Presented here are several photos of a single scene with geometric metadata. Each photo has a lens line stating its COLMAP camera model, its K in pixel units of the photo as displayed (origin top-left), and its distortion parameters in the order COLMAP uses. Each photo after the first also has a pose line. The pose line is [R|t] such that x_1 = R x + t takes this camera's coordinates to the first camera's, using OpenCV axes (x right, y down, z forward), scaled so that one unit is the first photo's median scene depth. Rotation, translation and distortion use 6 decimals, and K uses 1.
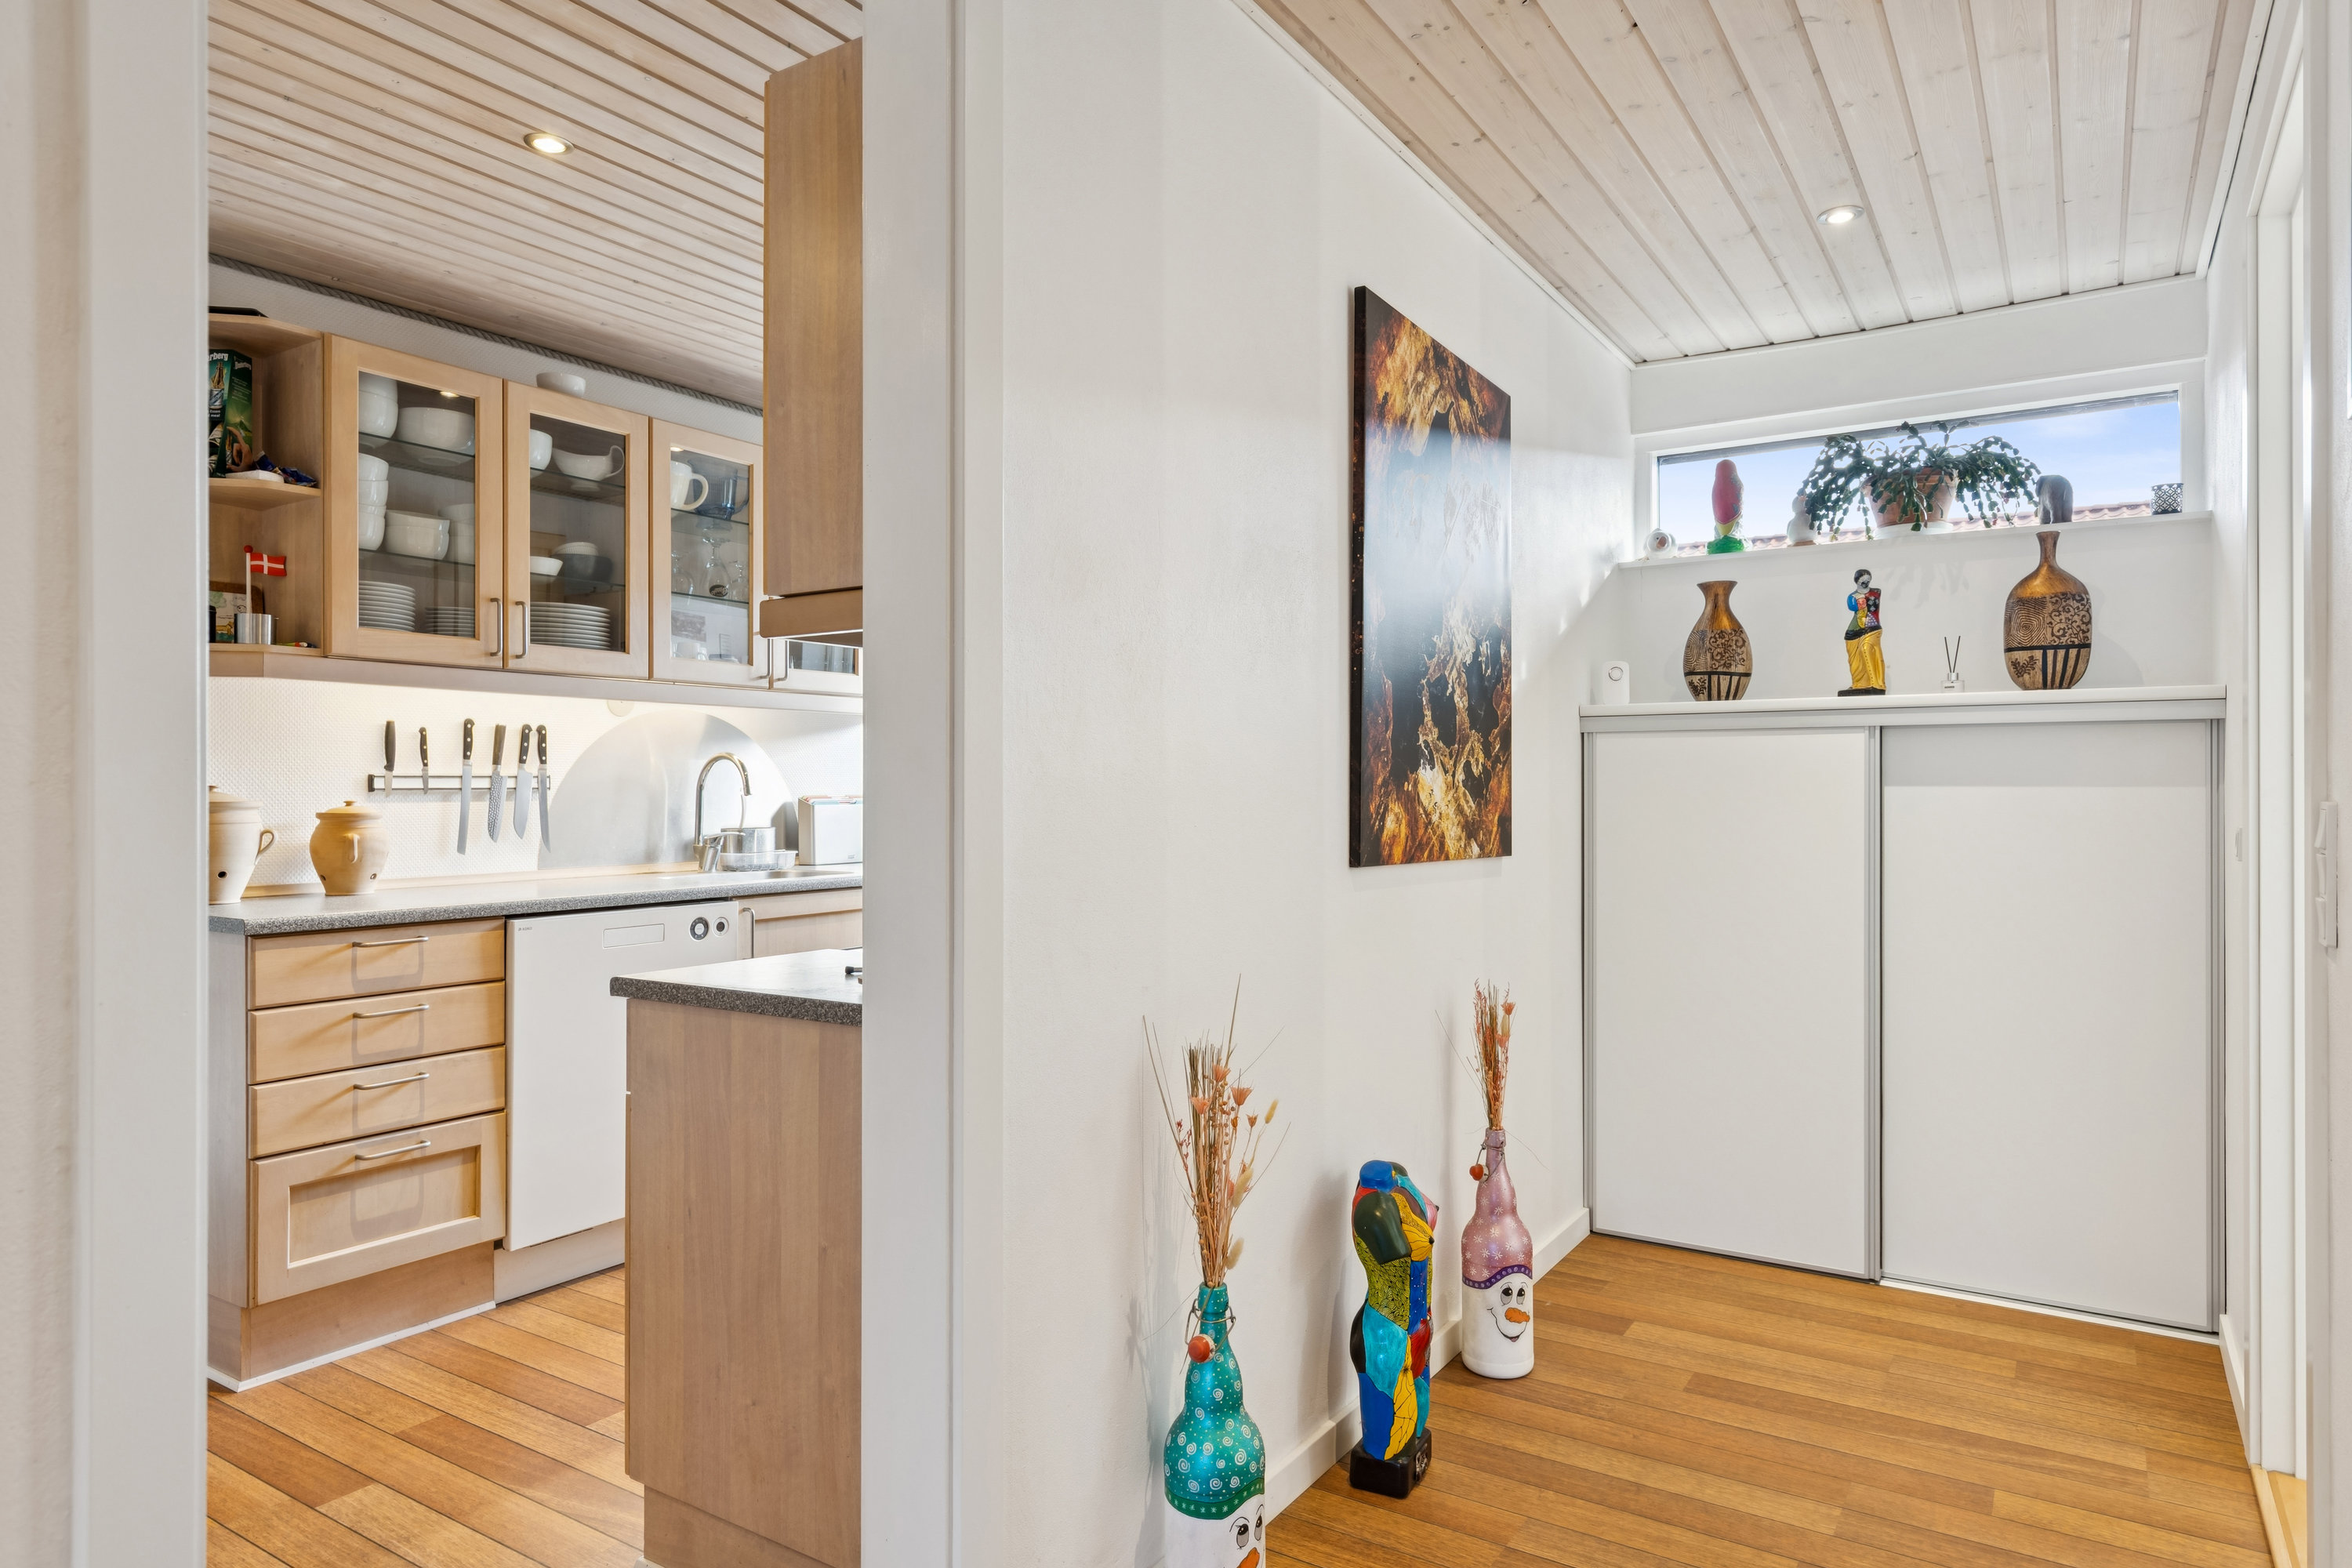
lens RADIAL K [[1394.4, 0, 1175.9], [0, 1394.4, 783.4], [0, 0, 1]] dist [0.007167, 0.001906]
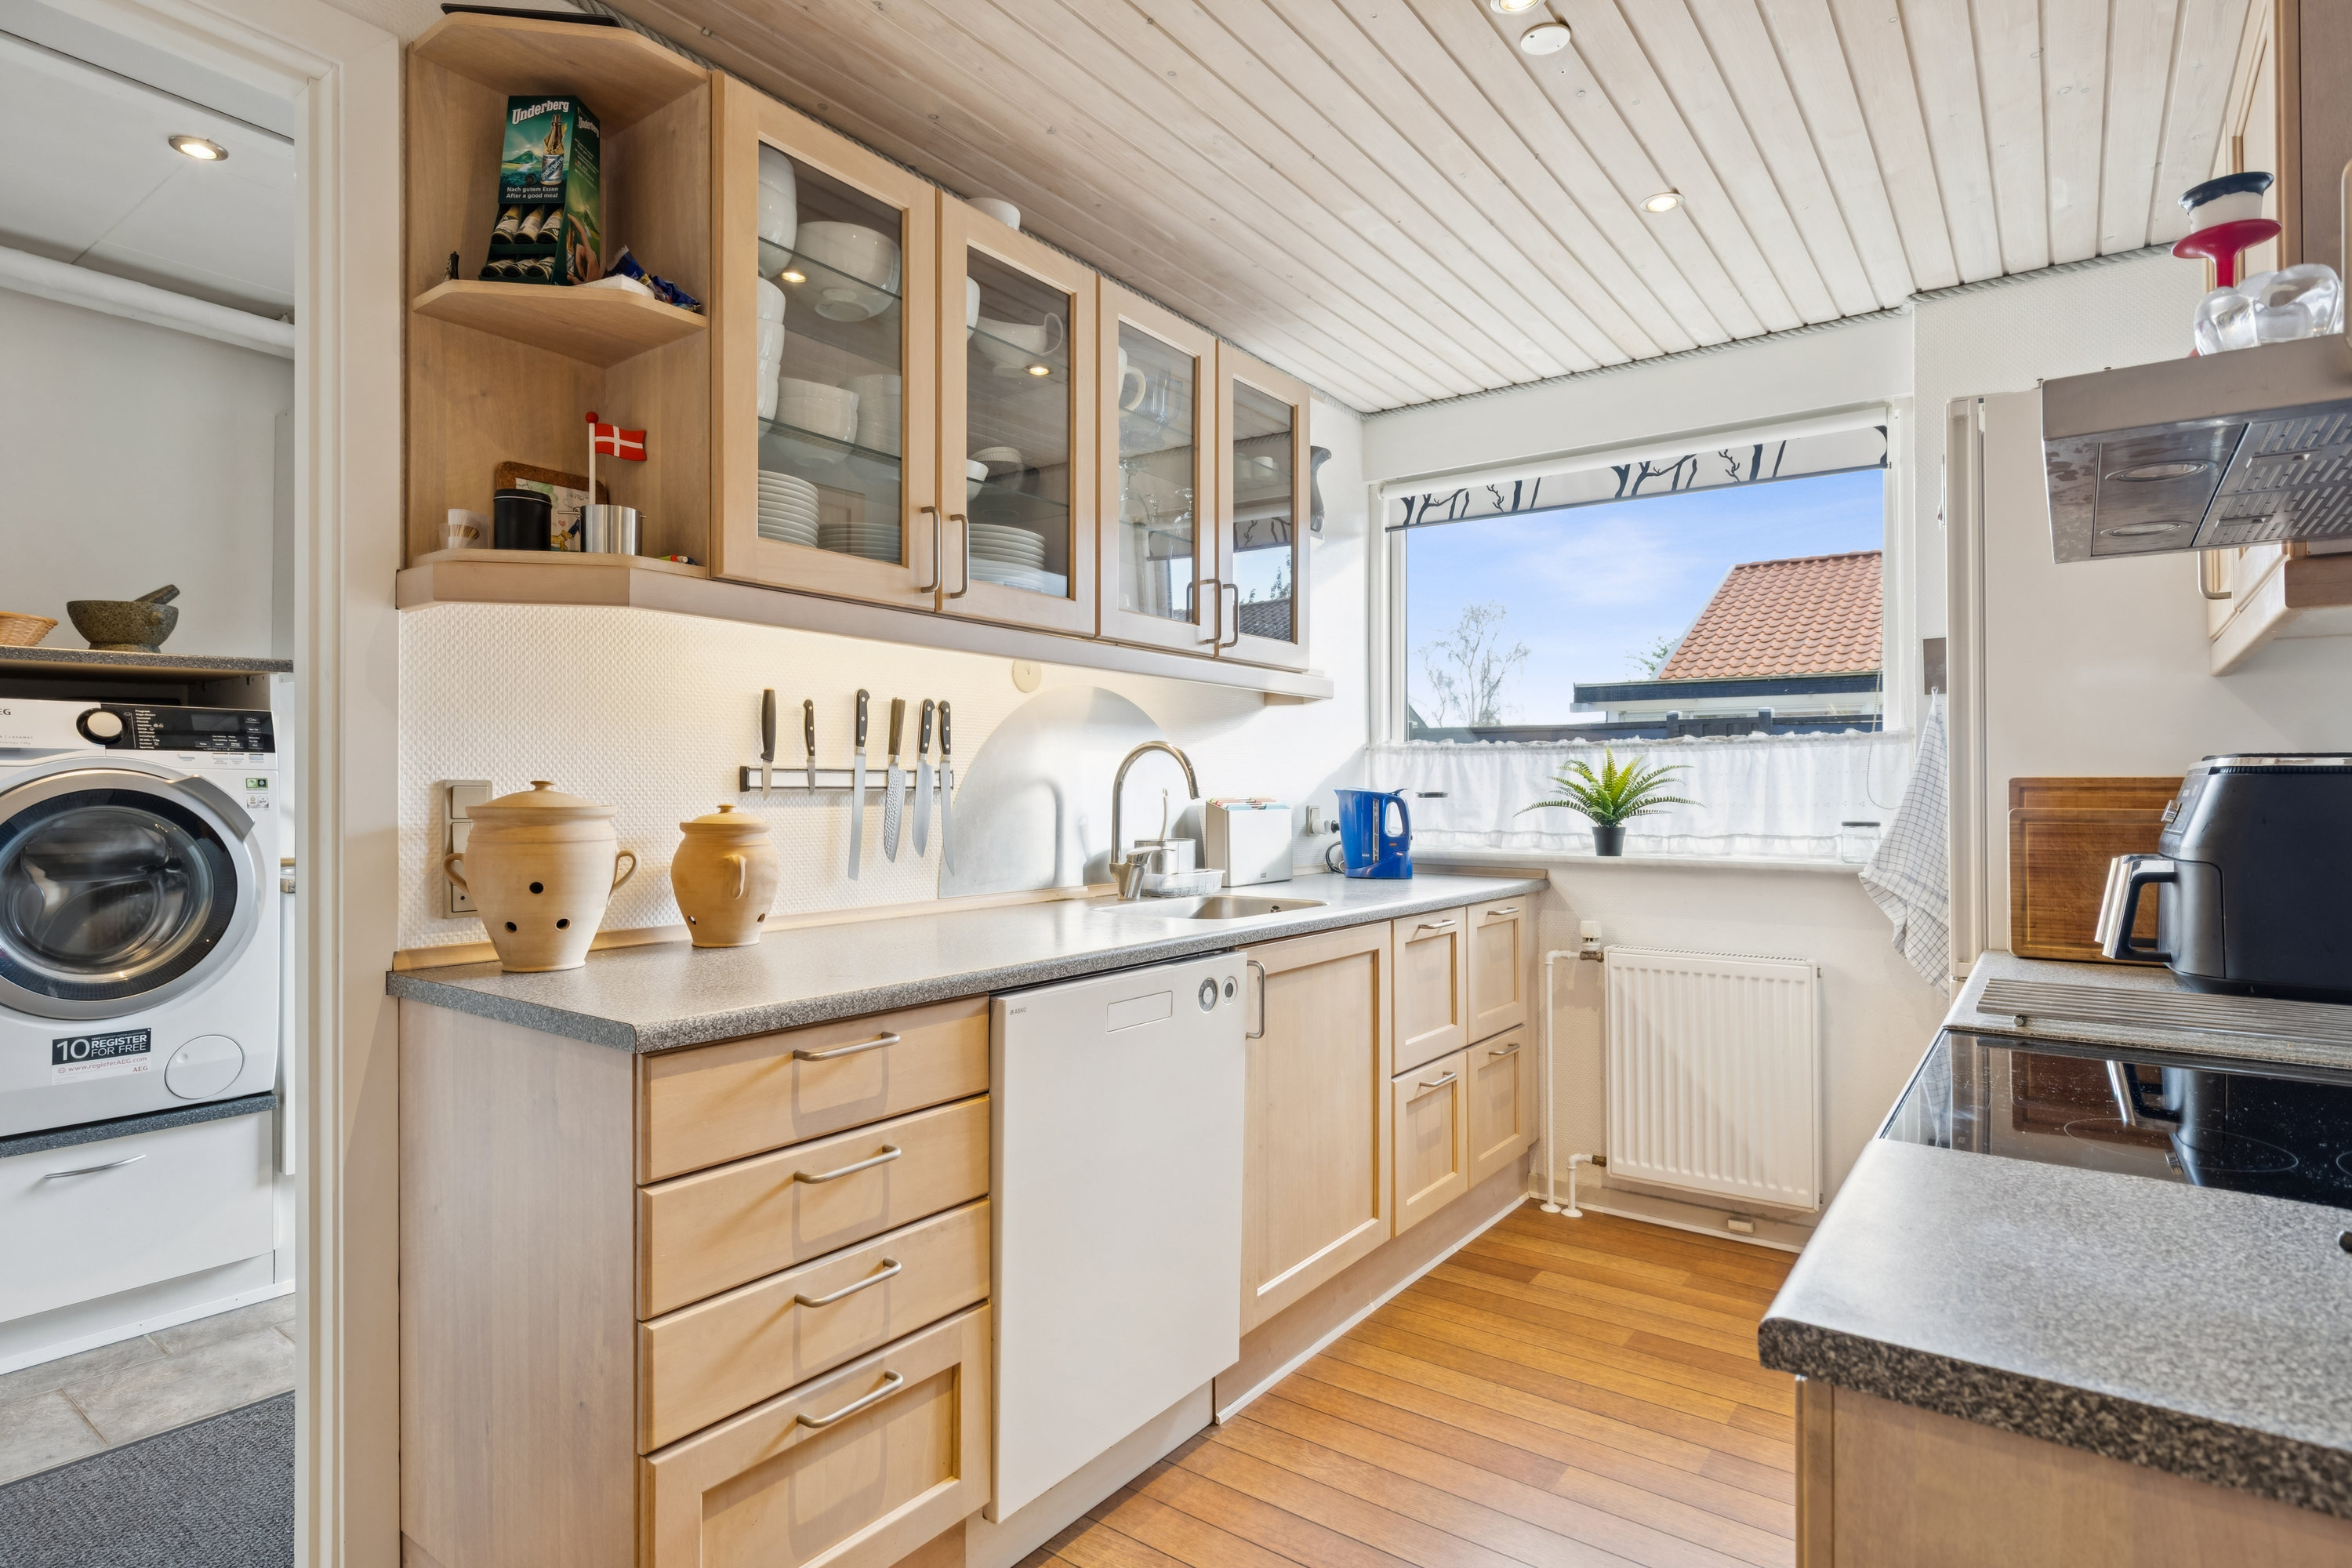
lens RADIAL K [[1214.8, 0, 1177.3], [0, 1214.8, 790.8], [0, 0, 1]] dist [0.005934, -0.001210]
pose [[0.998315, 0.005808, -0.057731, -0.348712], [-0.005492, 0.999969, 0.005634, 0.001241], [0.057762, -0.005307, 0.998316, 0.438935]]
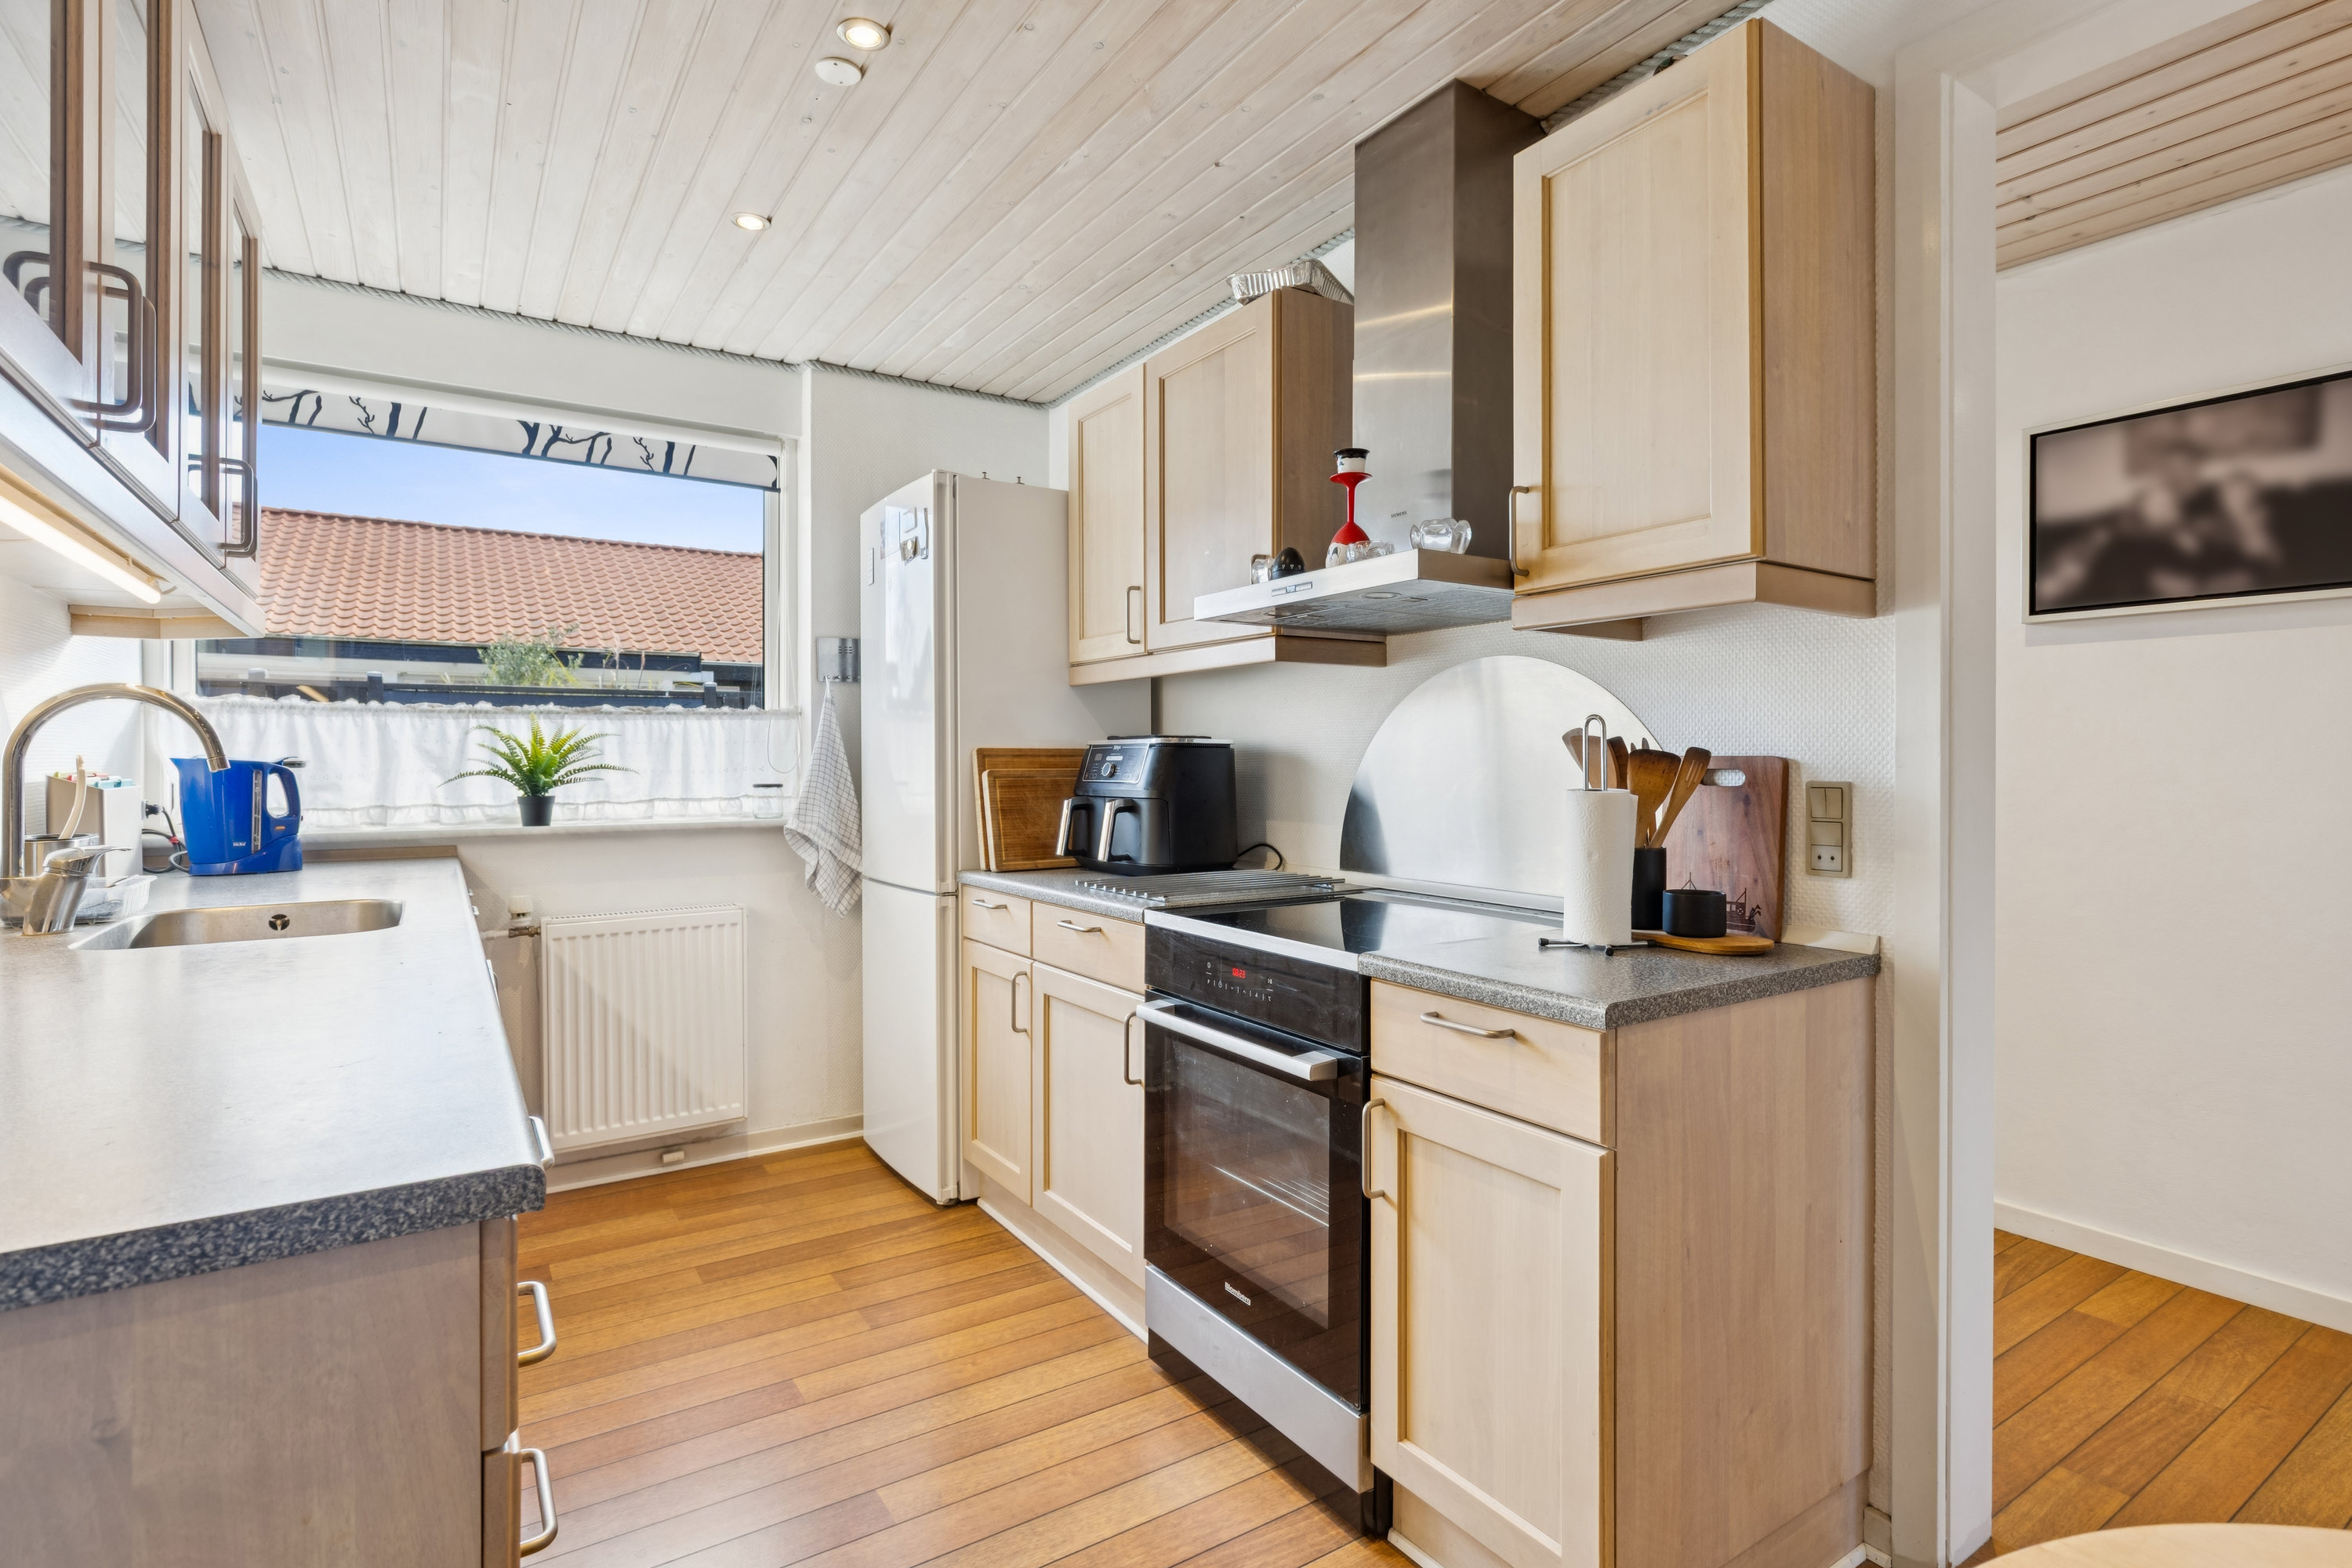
lens RADIAL K [[1158.0, 0, 1182.3], [0, 1158.0, 769.1], [0, 0, 1]] dist [-0.012236, -0.000104]
pose [[0.390644, -0.005177, 0.920527, -0.692571], [-0.004126, 0.999964, 0.007375, 0.004452], [-0.920533, -0.006679, 0.390608, 0.627203]]
